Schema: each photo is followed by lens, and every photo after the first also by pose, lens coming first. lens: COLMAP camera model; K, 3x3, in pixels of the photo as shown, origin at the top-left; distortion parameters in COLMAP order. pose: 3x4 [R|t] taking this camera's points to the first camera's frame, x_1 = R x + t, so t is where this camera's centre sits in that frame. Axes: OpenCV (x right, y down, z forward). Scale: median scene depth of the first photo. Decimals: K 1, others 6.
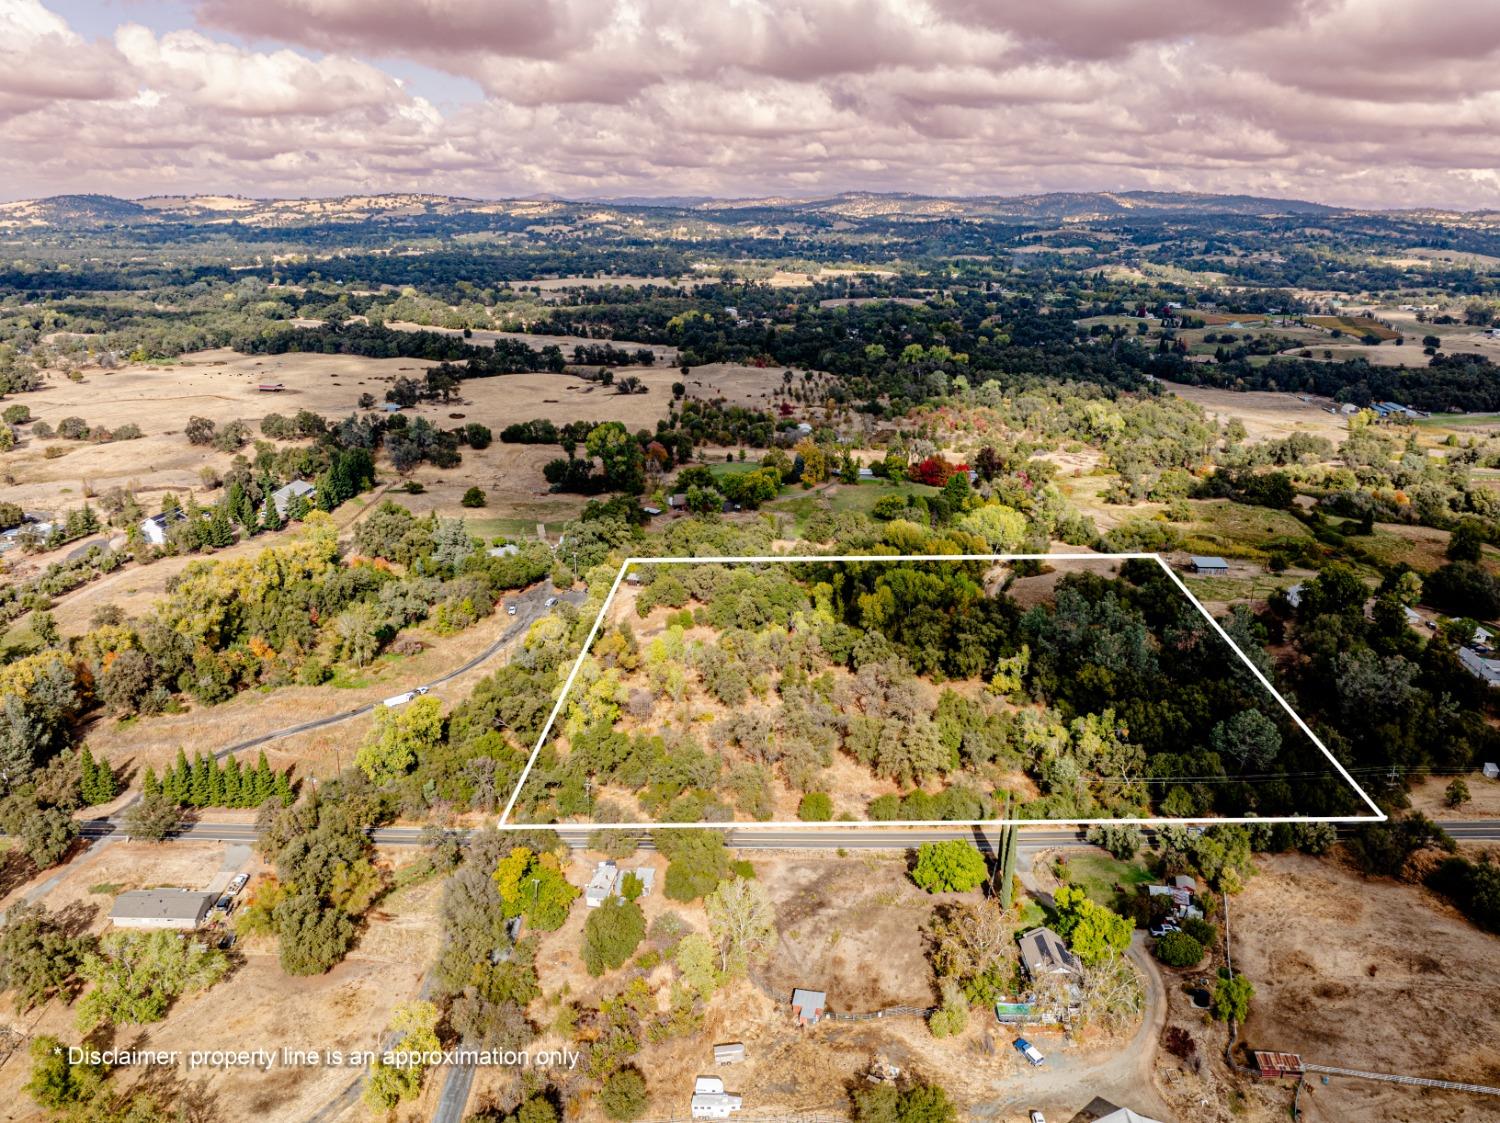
lens RADIAL K [[1097.8, 0, 750.0], [0, 1097.8, 561.5], [0, 0, 1]] dist [-0.042293, 0.010928]
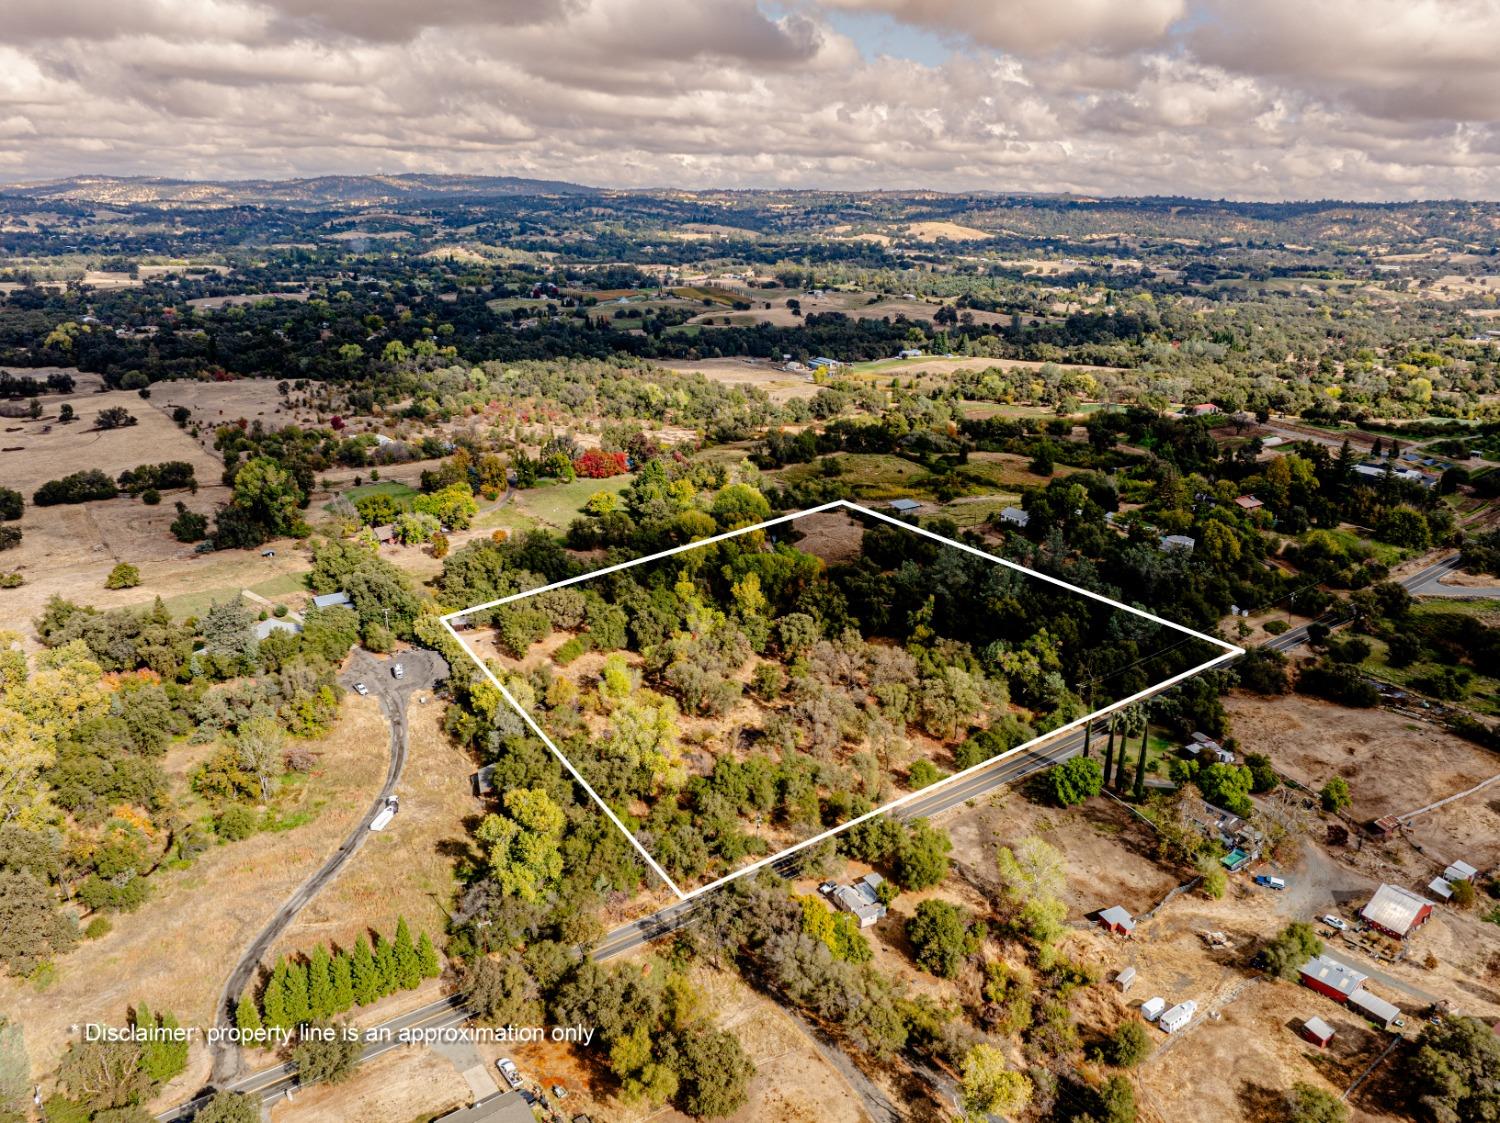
lens RADIAL K [[1097.8, 0, 750.0], [0, 1097.8, 561.5], [0, 0, 1]] dist [-0.042293, 0.010928]
pose [[0.804734, -0.186937, 0.563434, -0.054159], [0.178394, 0.981407, 0.070817, -0.007227], [-0.566197, 0.043524, 0.823120, 0.017232]]
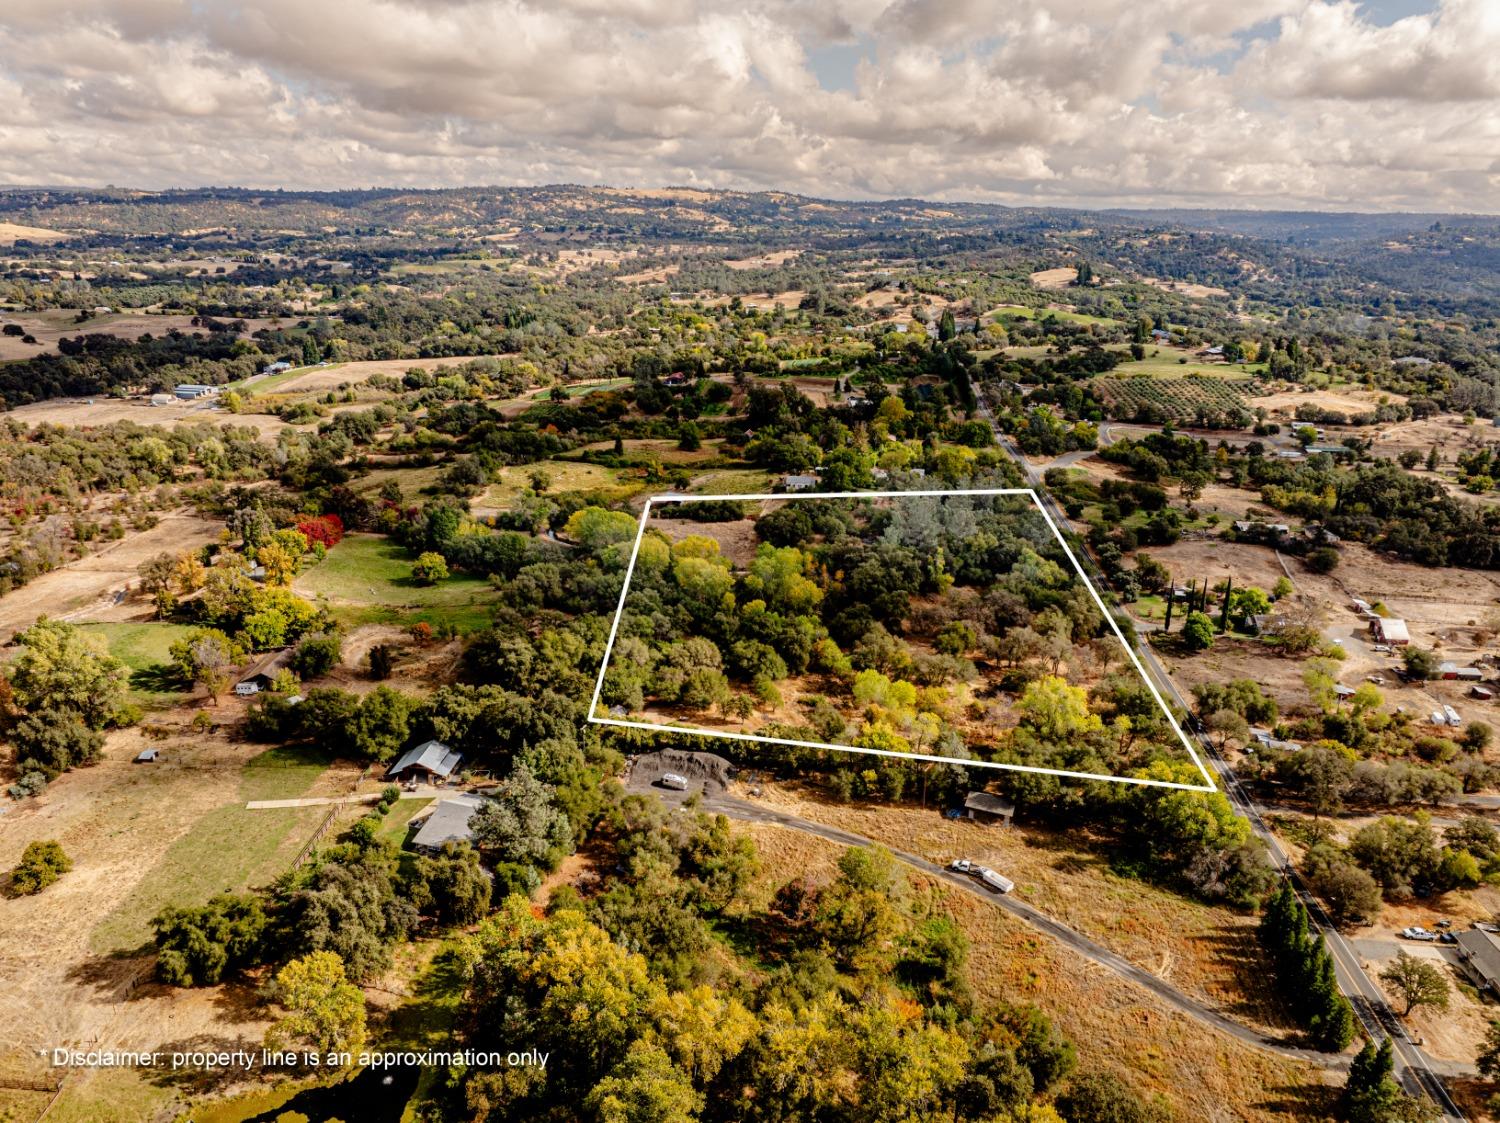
lens RADIAL K [[1097.8, 0, 750.0], [0, 1097.8, 561.5], [0, 0, 1]] dist [-0.042293, 0.010928]
pose [[0.066024, -0.322292, 0.944335, -0.099545], [0.298567, 0.909421, 0.289501, -0.034444], [-0.952102, 0.262833, 0.156270, 0.100860]]
